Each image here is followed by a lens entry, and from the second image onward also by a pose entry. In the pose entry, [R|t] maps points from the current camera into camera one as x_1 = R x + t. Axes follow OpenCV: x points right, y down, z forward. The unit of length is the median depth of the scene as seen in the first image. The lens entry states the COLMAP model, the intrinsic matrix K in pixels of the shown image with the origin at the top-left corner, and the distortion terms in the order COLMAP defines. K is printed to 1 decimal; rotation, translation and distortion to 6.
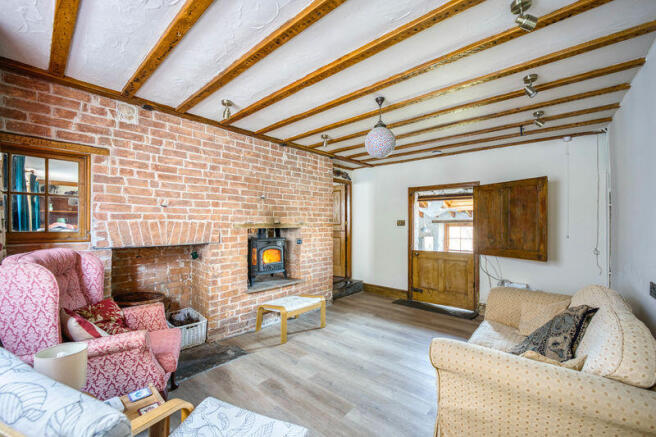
lens RADIAL K [[262.6, 0, 331.6], [0, 262.6, 224.7], [0, 0, 1]] dist [0.003162, -0.001716]
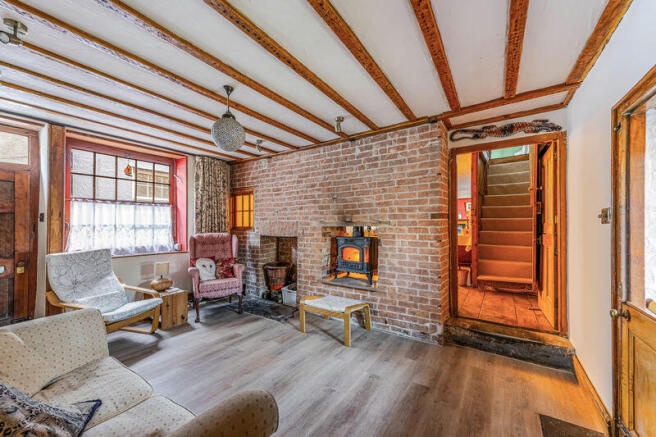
lens RADIAL K [[262.6, 0, 330.7], [0, 262.6, 219.9], [0, 0, 1]] dist [0.003162, -0.001716]
pose [[0.140238, -0.011641, -0.990049, 0.808991], [0.005307, 0.999925, -0.011005, -0.001507], [0.990104, -0.003711, 0.140289, 0.846733]]
